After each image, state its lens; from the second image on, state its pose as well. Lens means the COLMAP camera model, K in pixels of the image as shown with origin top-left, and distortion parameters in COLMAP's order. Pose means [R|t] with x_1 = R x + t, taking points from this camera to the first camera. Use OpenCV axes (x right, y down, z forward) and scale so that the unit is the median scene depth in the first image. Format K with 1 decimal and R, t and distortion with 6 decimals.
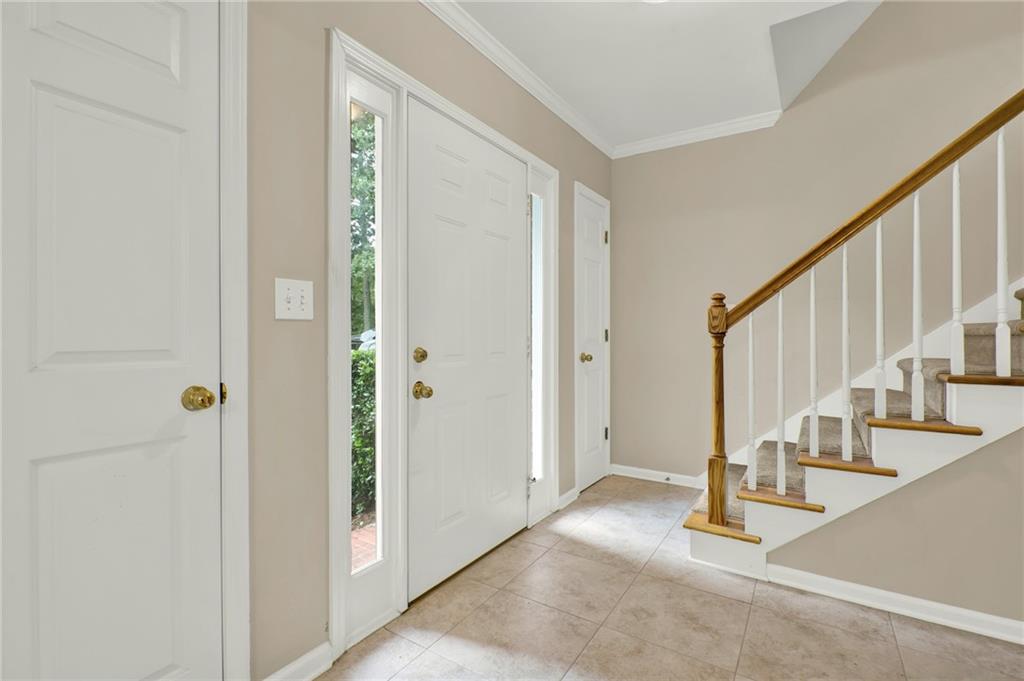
lens RADIAL K [[474.6, 0, 509.5], [0, 474.6, 337.2], [0, 0, 1]] dist [-0.001783, -0.000427]
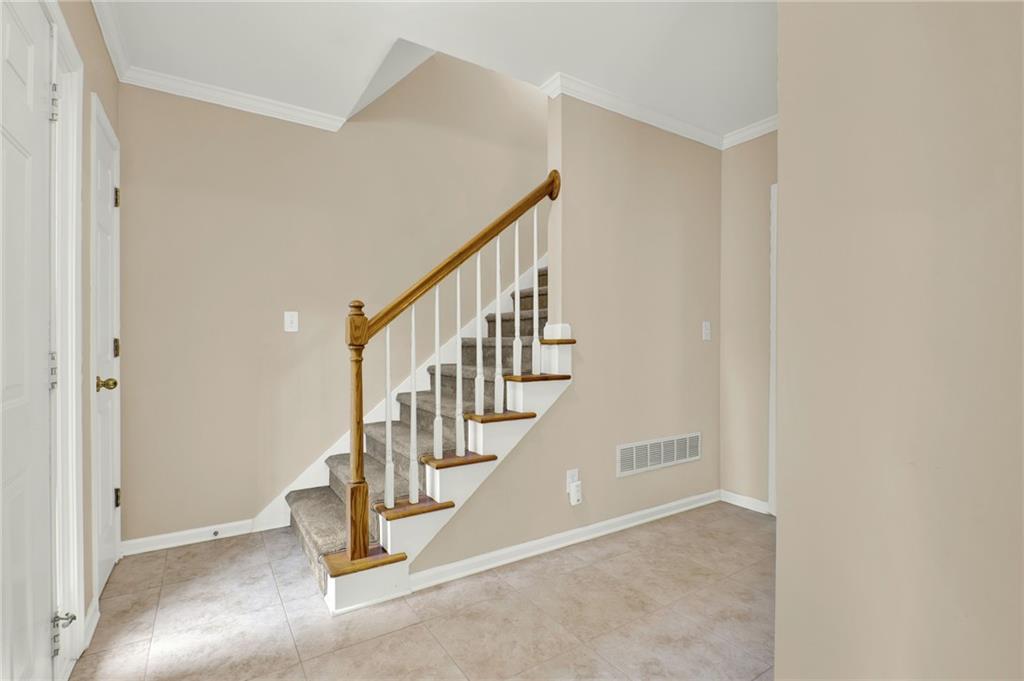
lens RADIAL K [[481.2, 0, 515.6], [0, 481.2, 348.2], [0, 0, 1]] dist [-0.016078, -0.000123]
pose [[0.399066, -0.007115, 0.916895, -0.272106], [0.004583, 0.999973, 0.005765, -0.006675], [-0.916911, 0.001902, 0.399088, 0.366920]]
